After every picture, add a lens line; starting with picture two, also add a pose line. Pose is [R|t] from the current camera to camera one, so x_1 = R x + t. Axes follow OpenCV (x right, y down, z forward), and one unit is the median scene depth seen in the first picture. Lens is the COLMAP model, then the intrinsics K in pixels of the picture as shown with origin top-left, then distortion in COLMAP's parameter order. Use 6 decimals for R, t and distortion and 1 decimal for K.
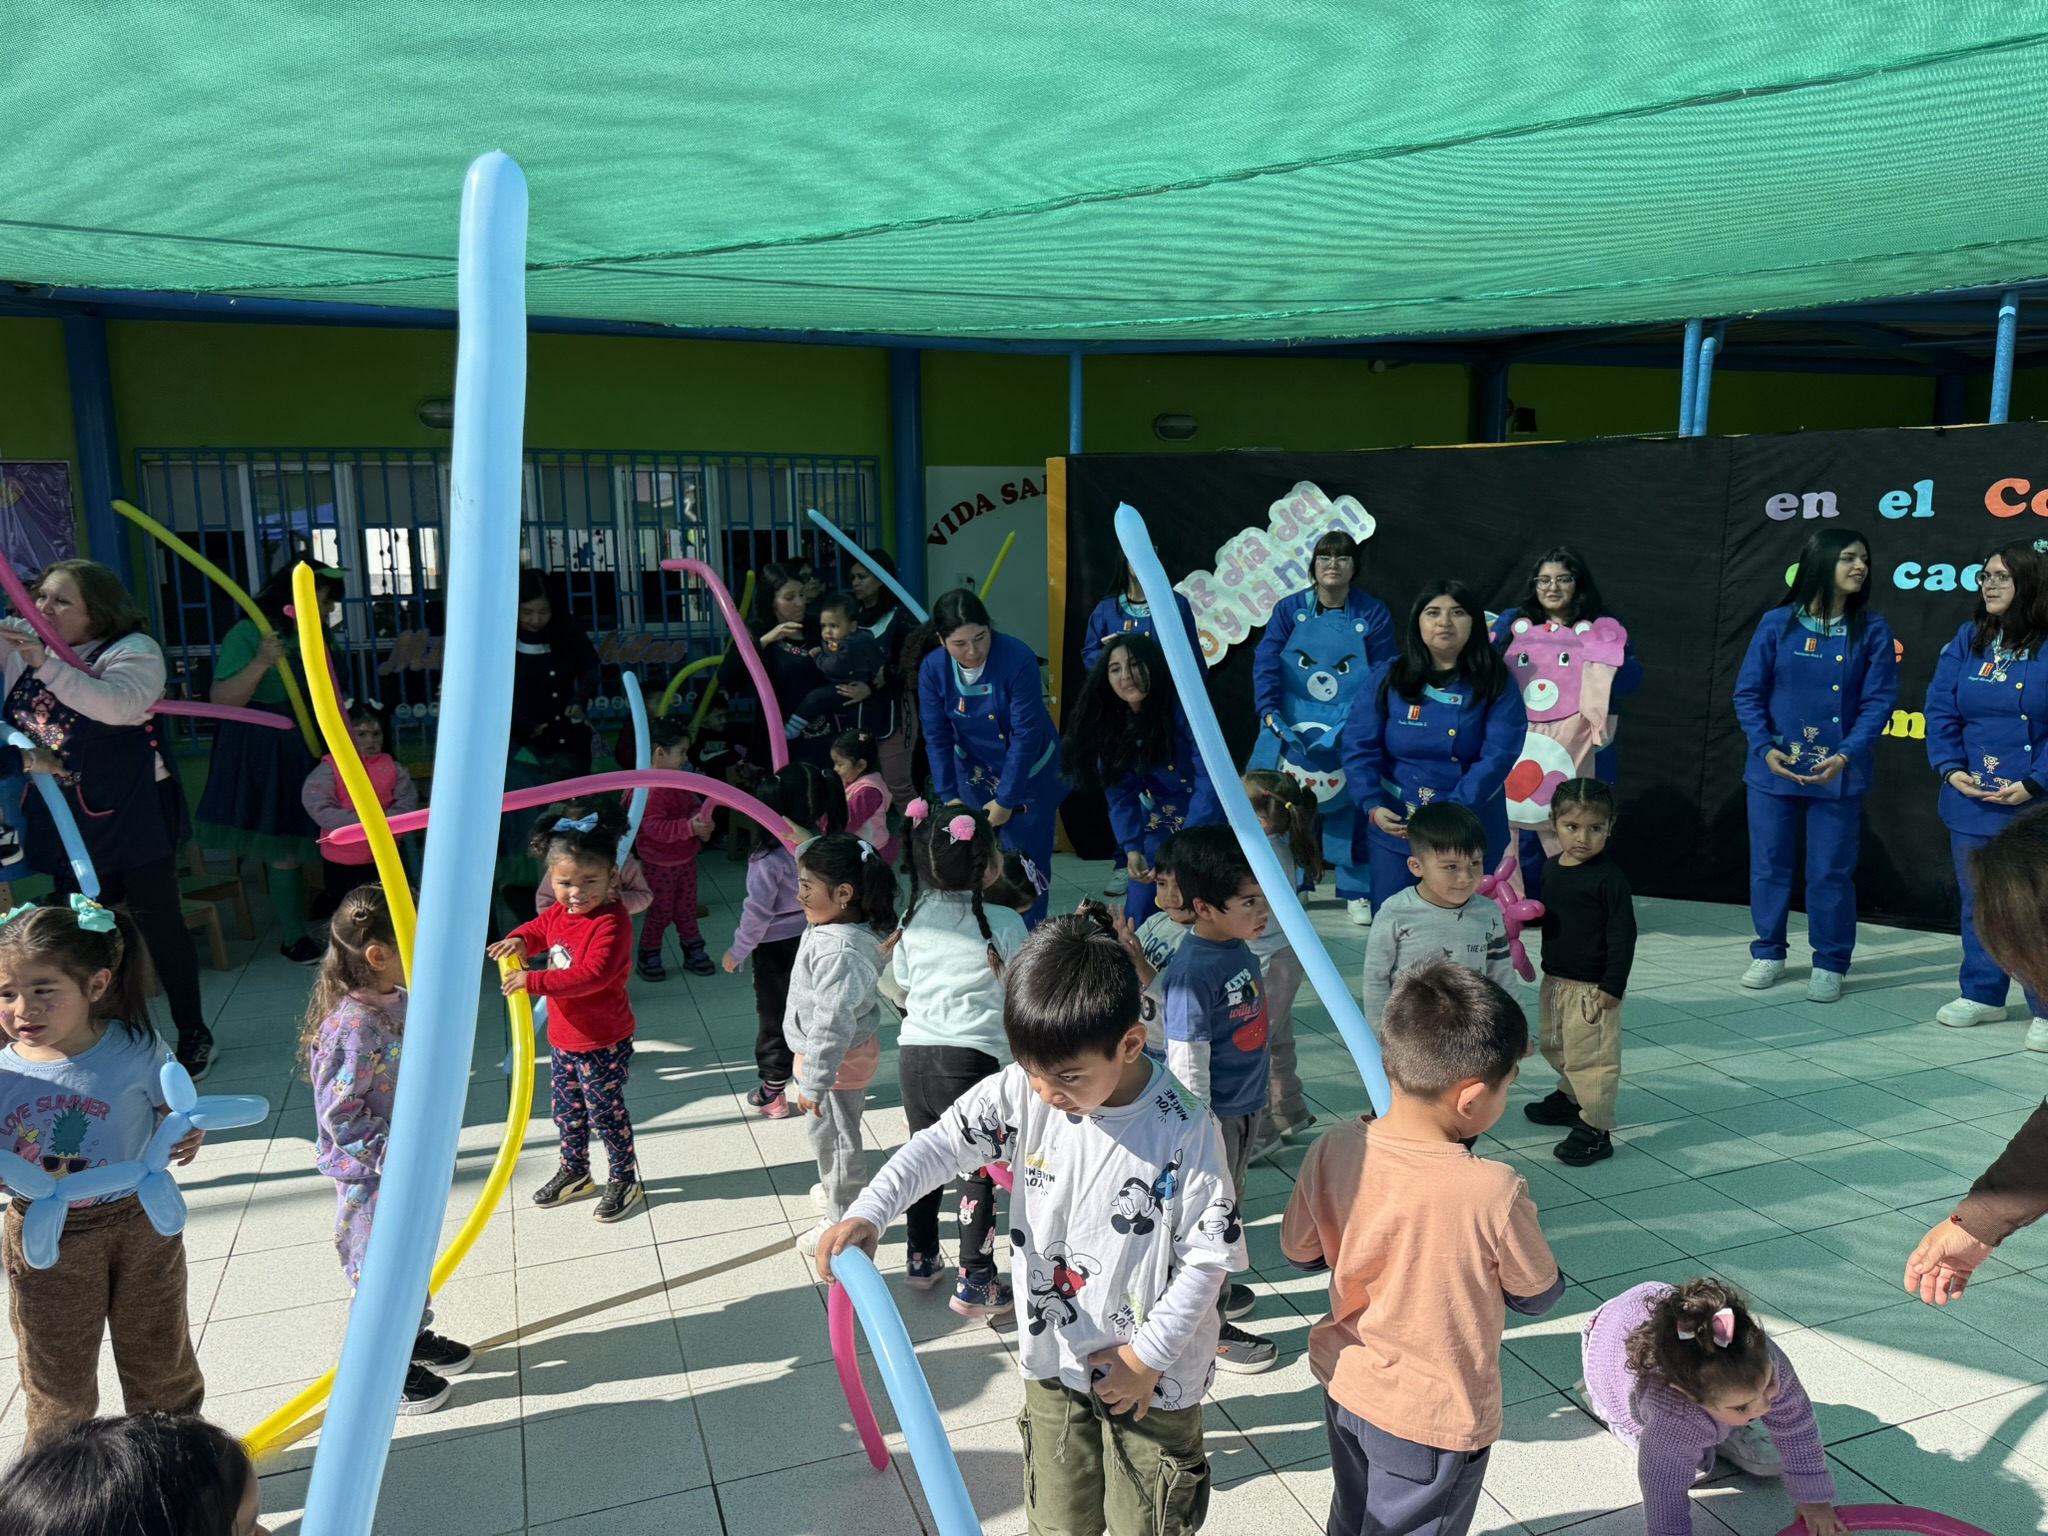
lens RADIAL K [[1470.5, 0, 1027.7], [0, 1470.5, 777.6], [0, 0, 1]] dist [0.092948, -0.113884]
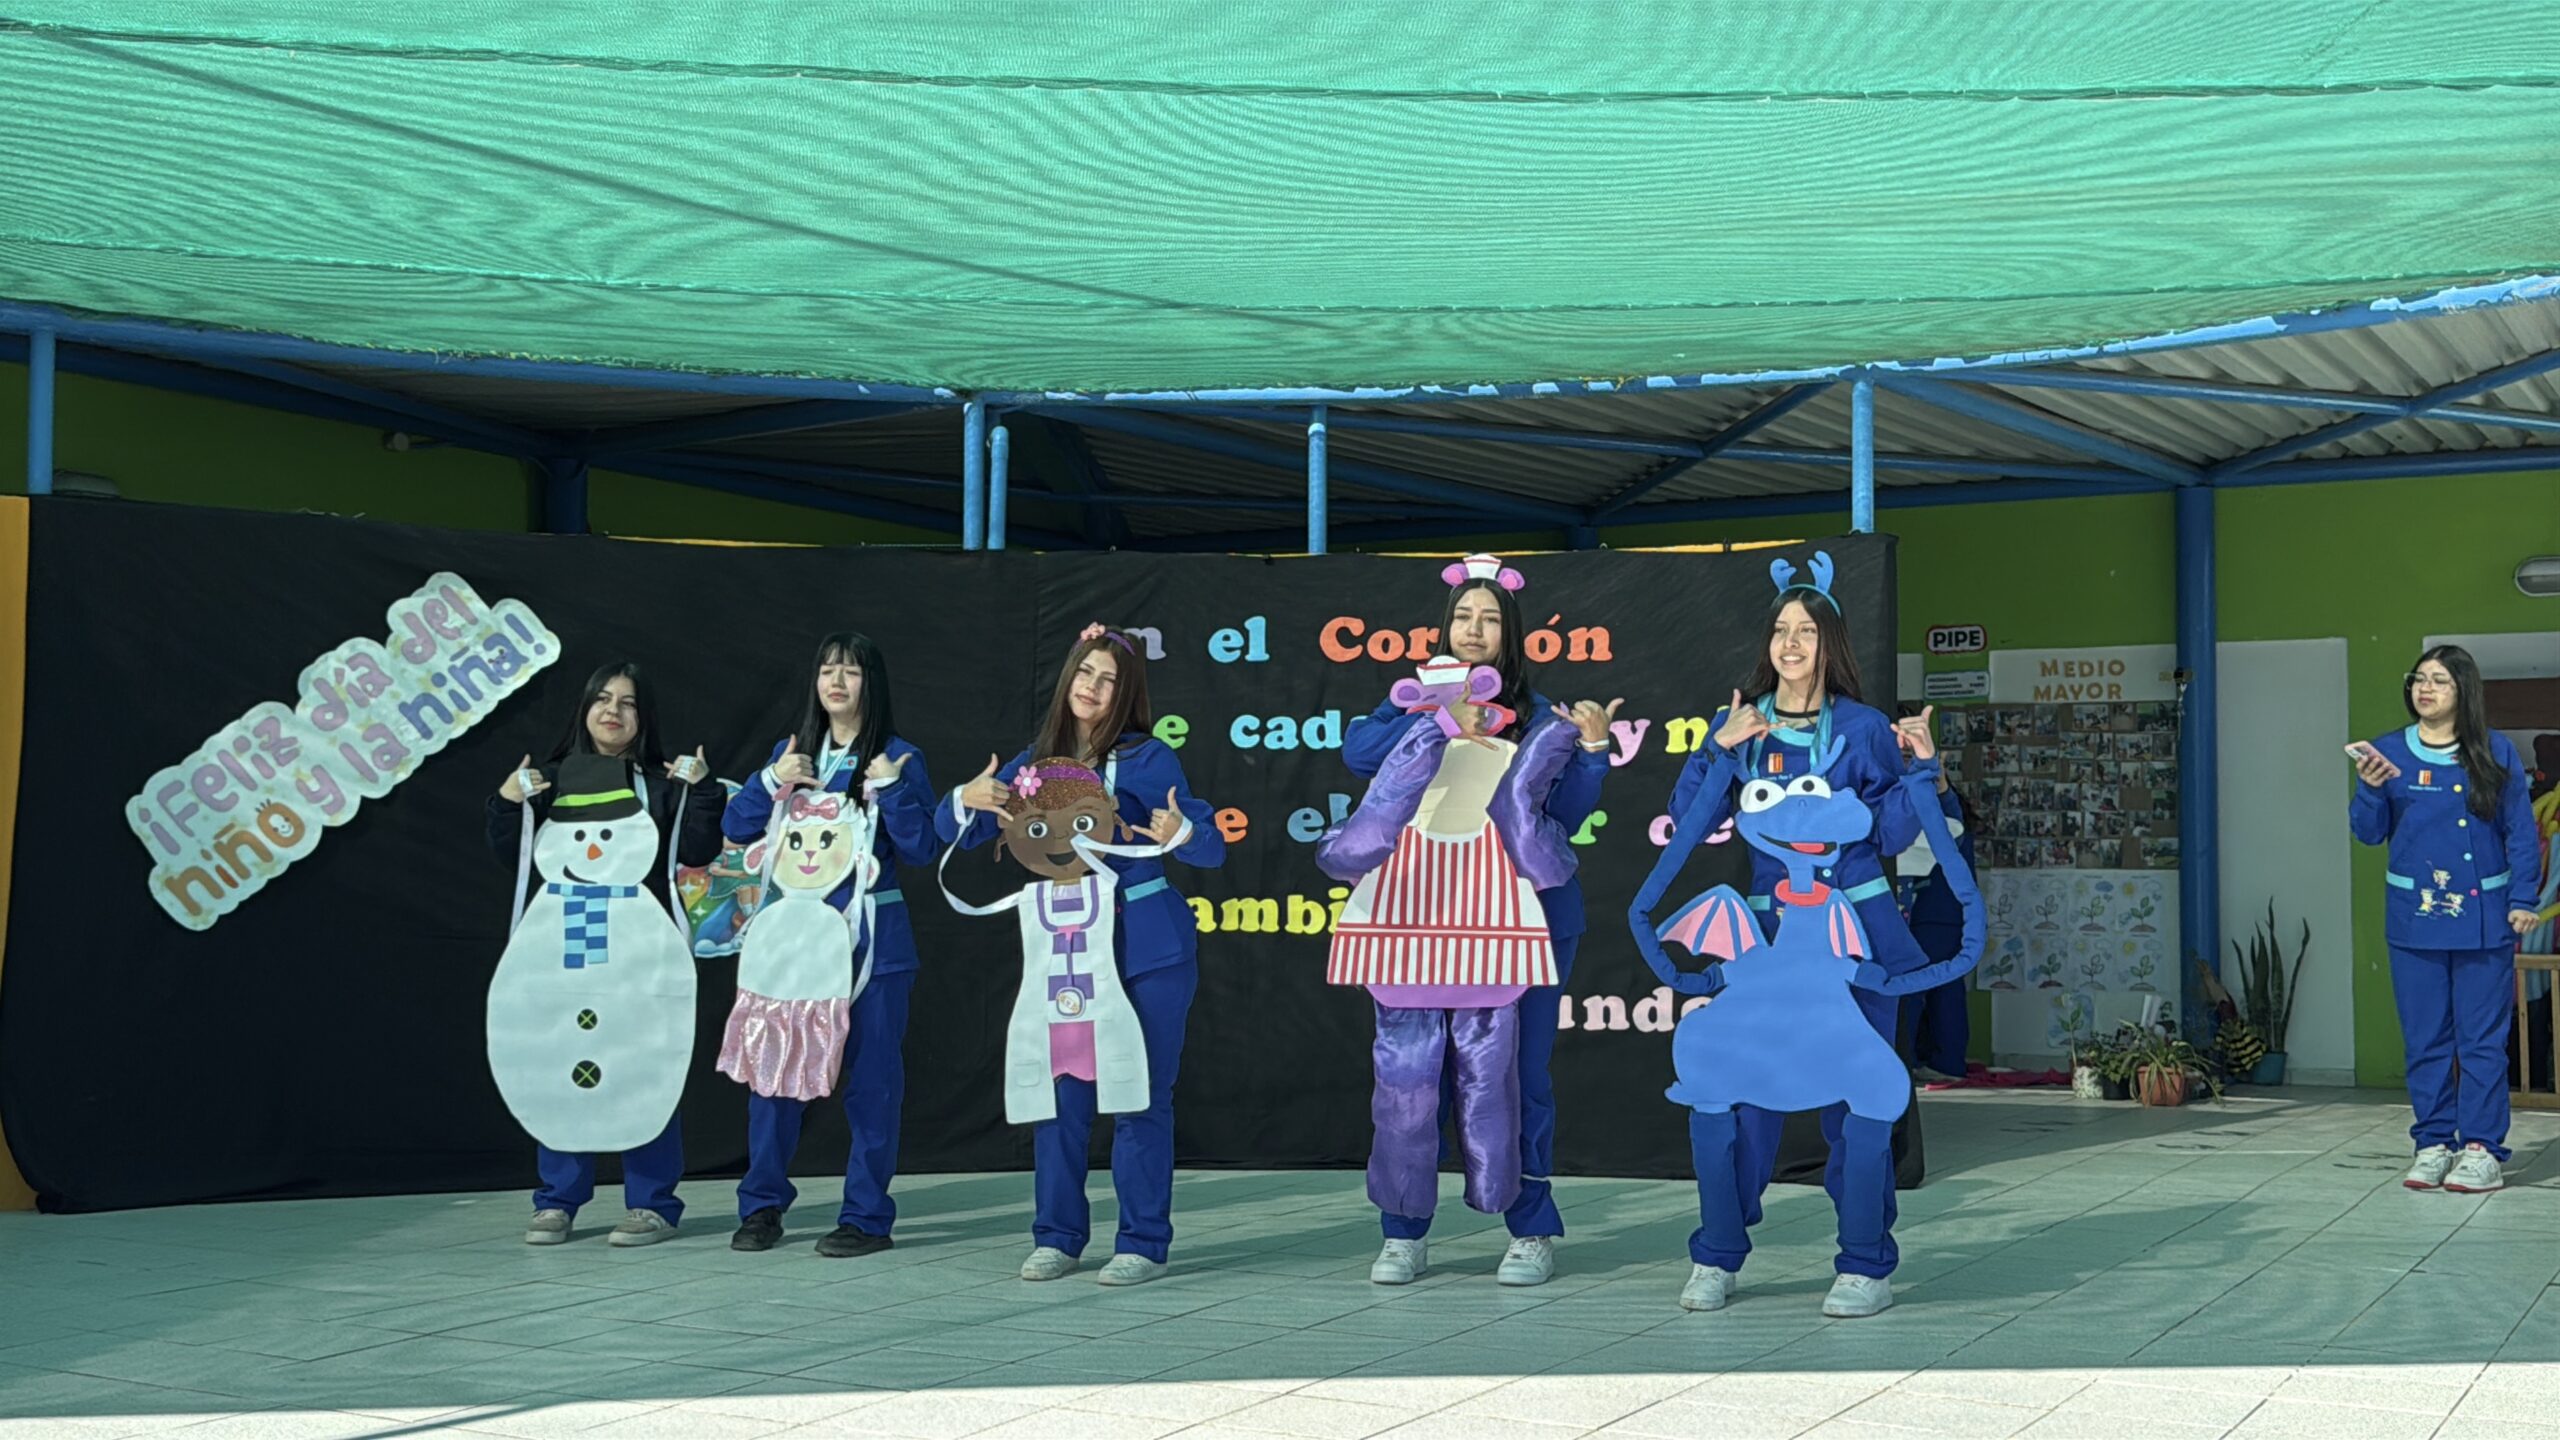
lens RADIAL K [[2744.4, 0, 1280.0], [0, 2744.4, 720.0], [0, 0, 1]] dist [0.217386, -0.455051]
pose [[0.765388, 0.047099, 0.641844, -0.302515], [0.093873, 0.978481, -0.183744, 0.114716], [-0.636686, 0.200887, 0.744496, -0.105206]]
